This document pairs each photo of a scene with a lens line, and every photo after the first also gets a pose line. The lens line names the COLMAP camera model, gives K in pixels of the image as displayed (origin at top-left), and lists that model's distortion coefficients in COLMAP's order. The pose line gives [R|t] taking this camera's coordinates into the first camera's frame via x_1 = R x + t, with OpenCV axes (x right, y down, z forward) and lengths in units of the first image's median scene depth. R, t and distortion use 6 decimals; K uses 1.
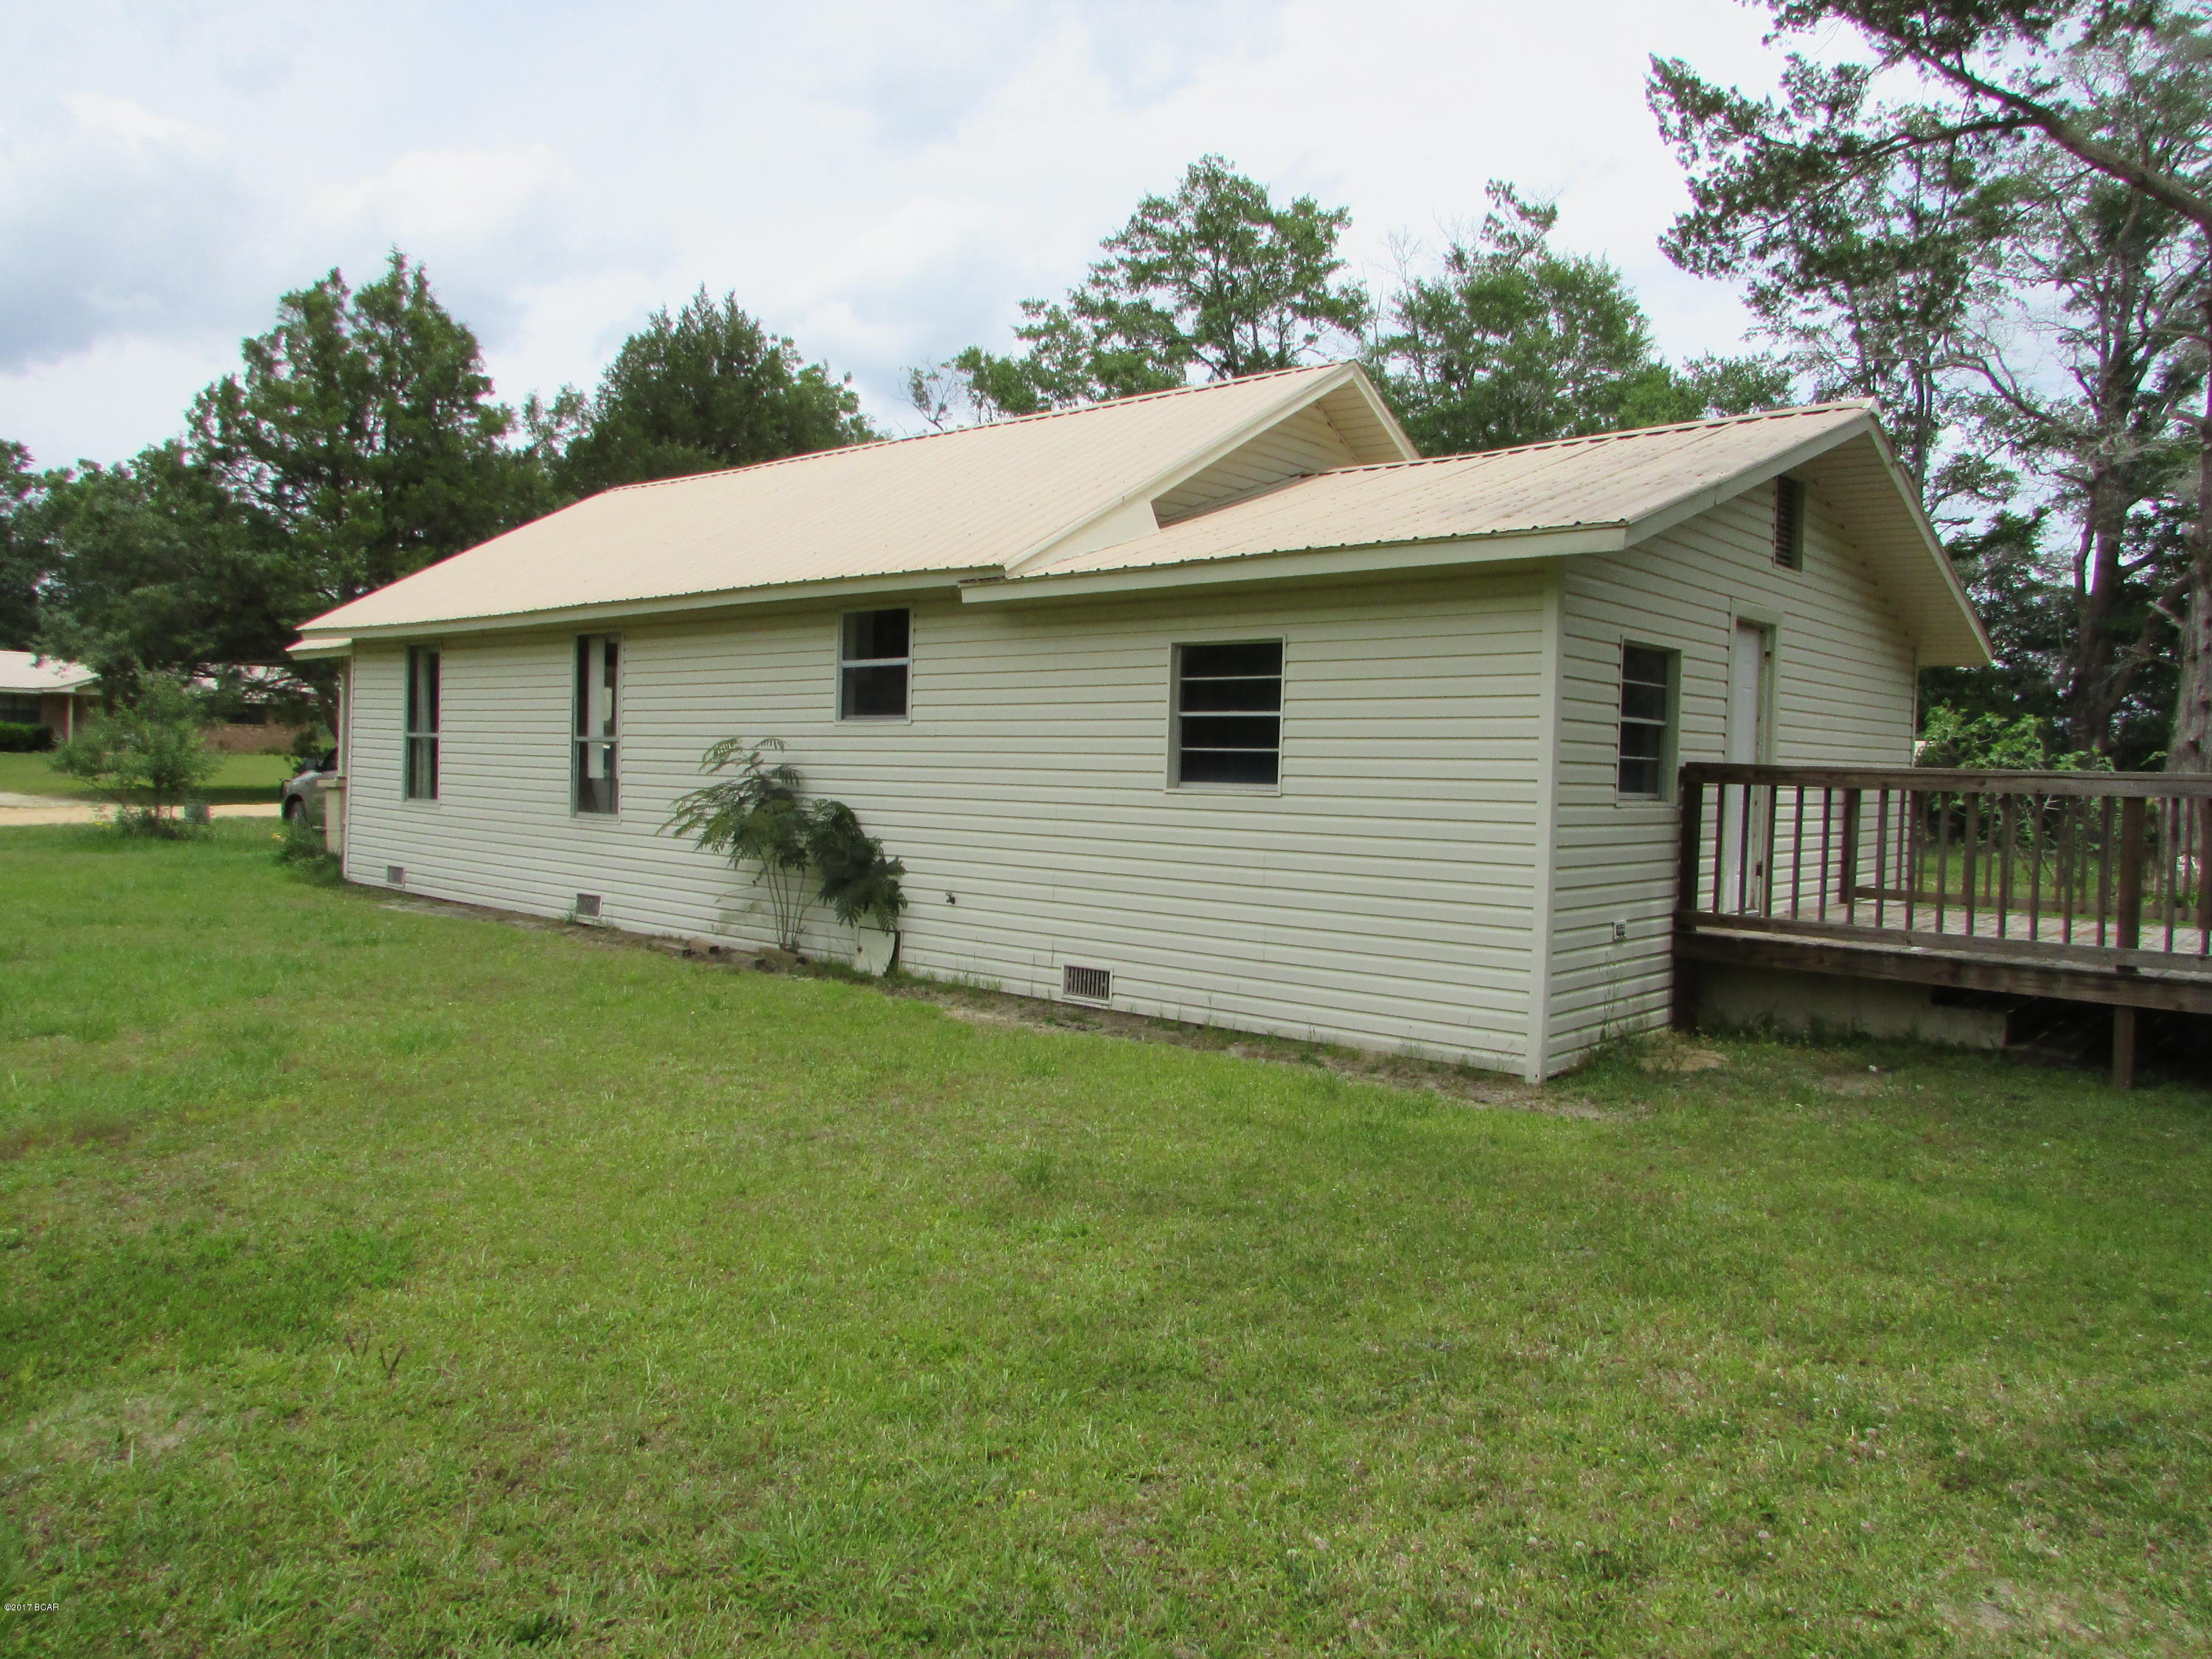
lens RADIAL K [[1555.3, 0, 1106.4], [0, 1555.3, 828.1], [0, 0, 1]] dist [-0.024318, 0.007896]
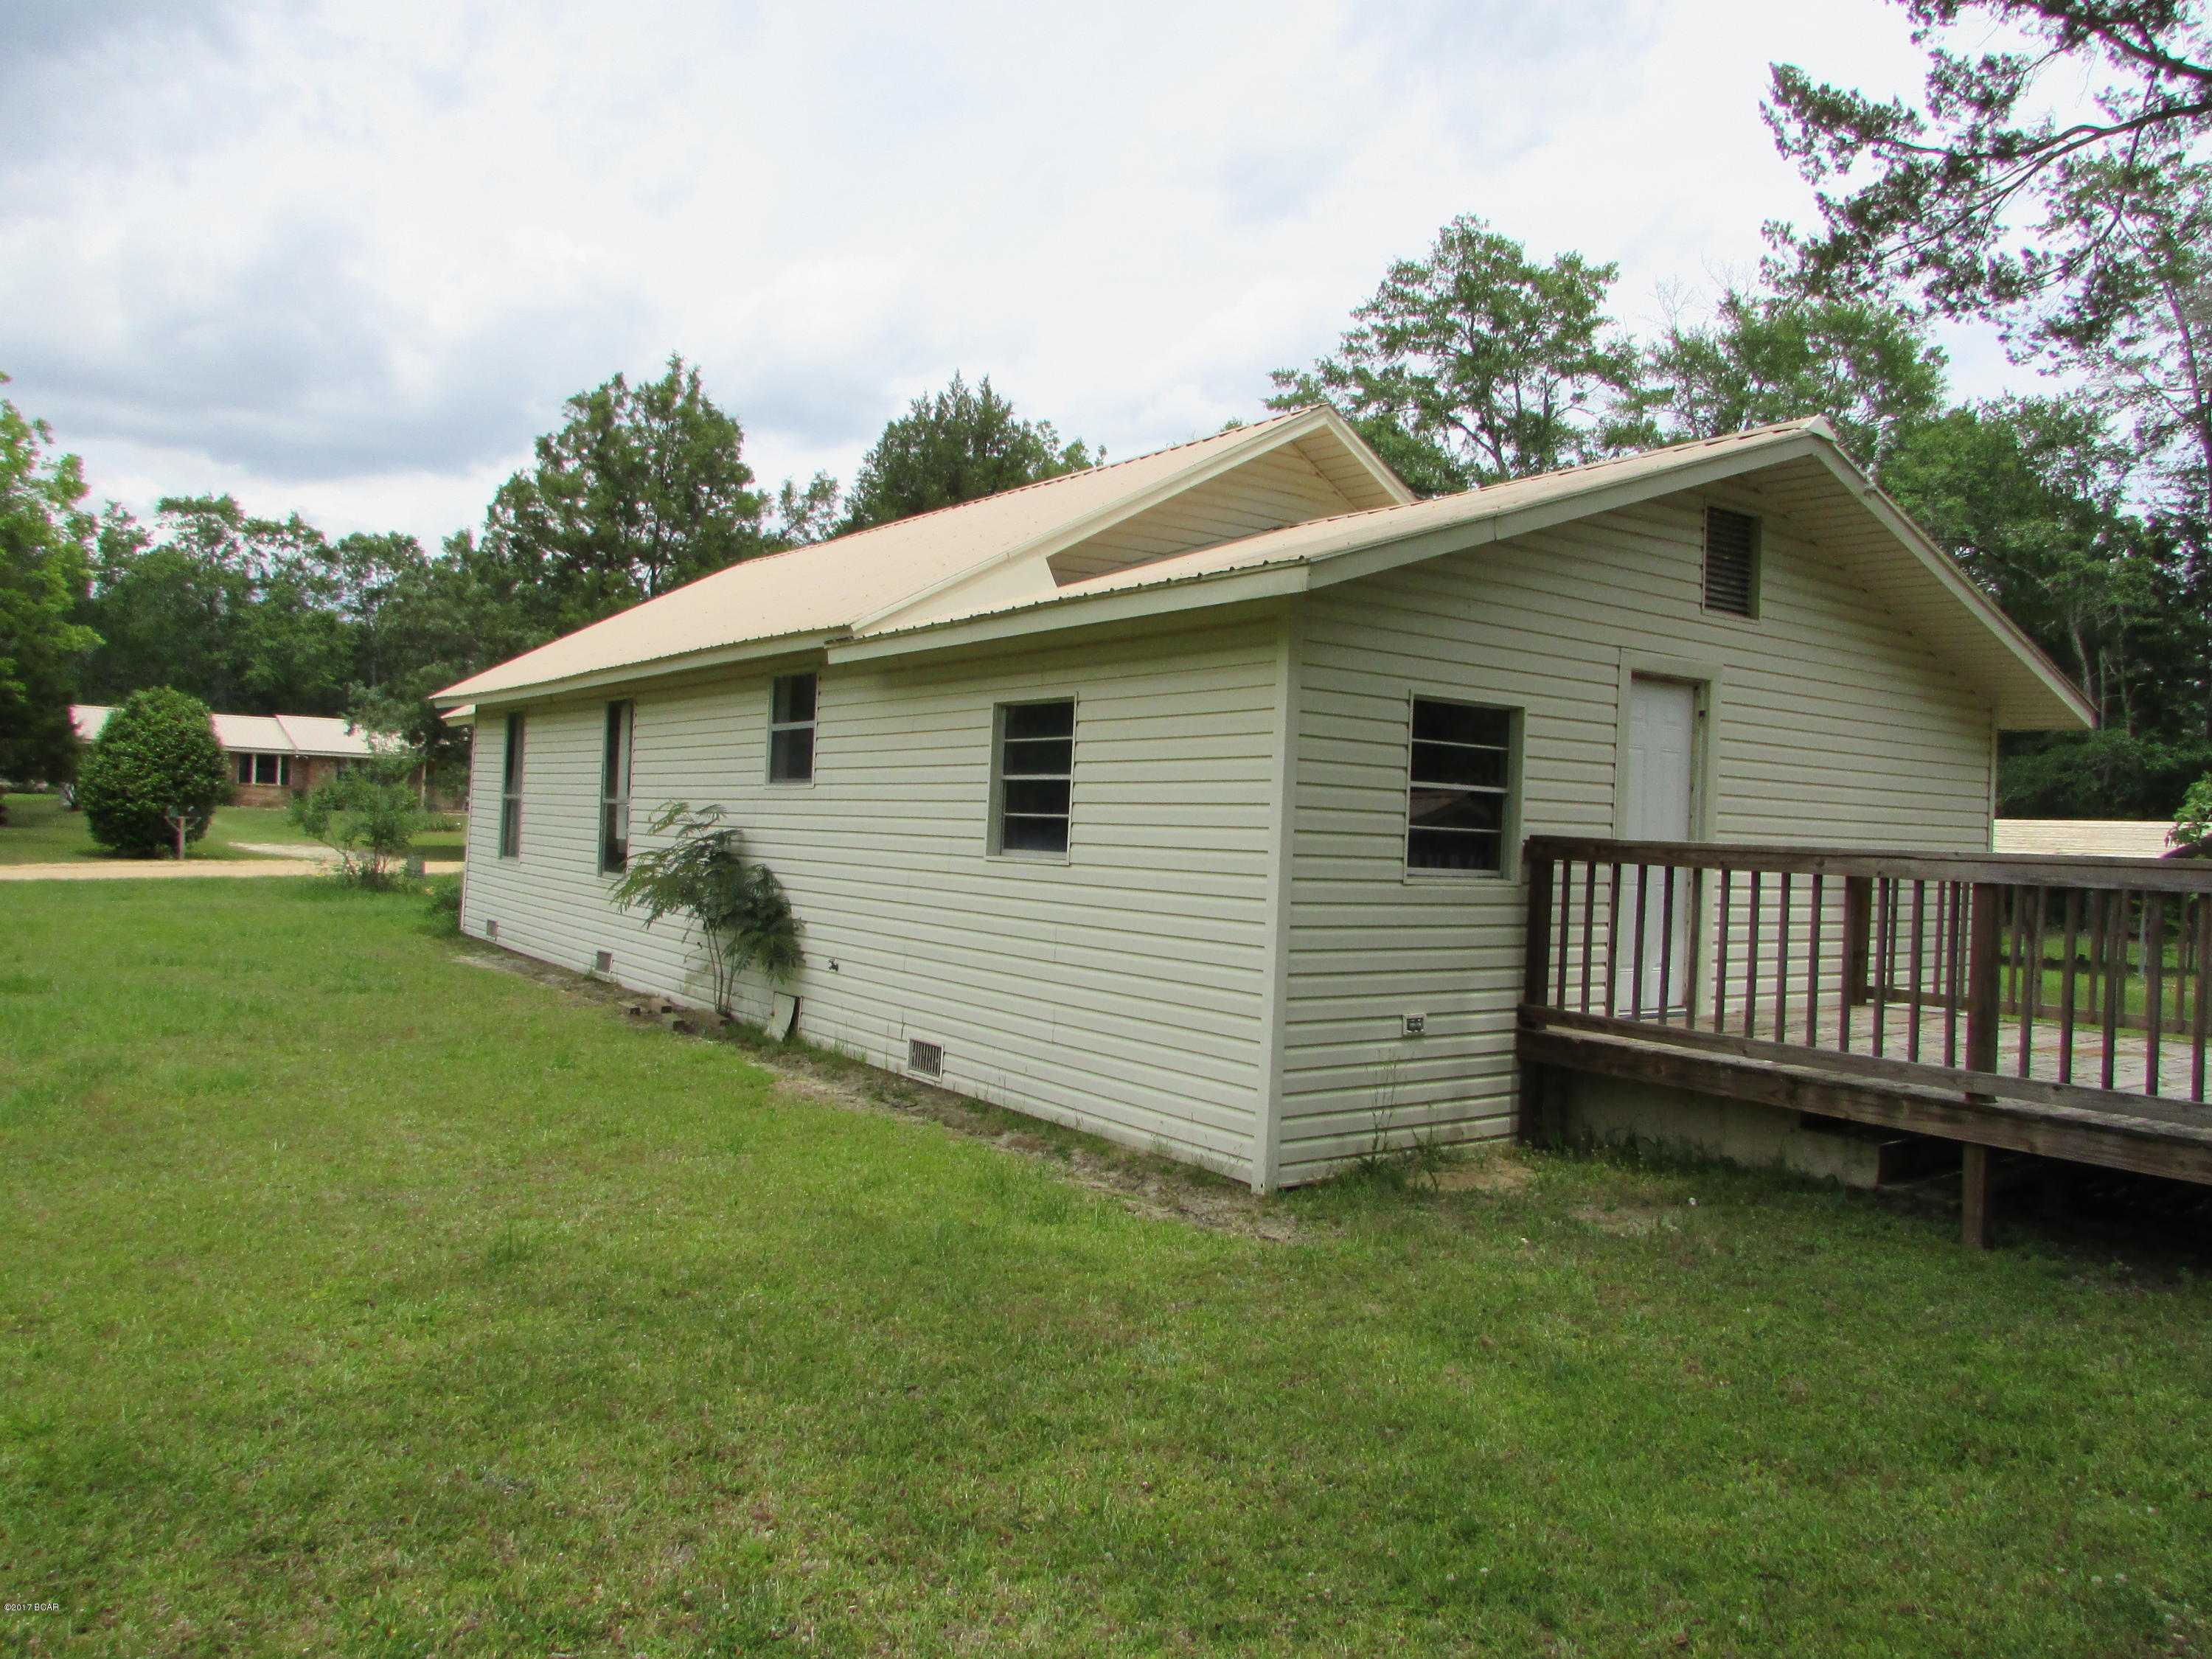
lens RADIAL K [[1555.3, 0, 1103.6], [0, 1555.3, 827.0], [0, 0, 1]] dist [-0.024318, 0.007896]
pose [[0.976400, 0.013351, -0.215556, 0.208382], [-0.023554, 0.998717, -0.044835, -0.001379], [0.214681, 0.048854, 0.975462, 0.059499]]
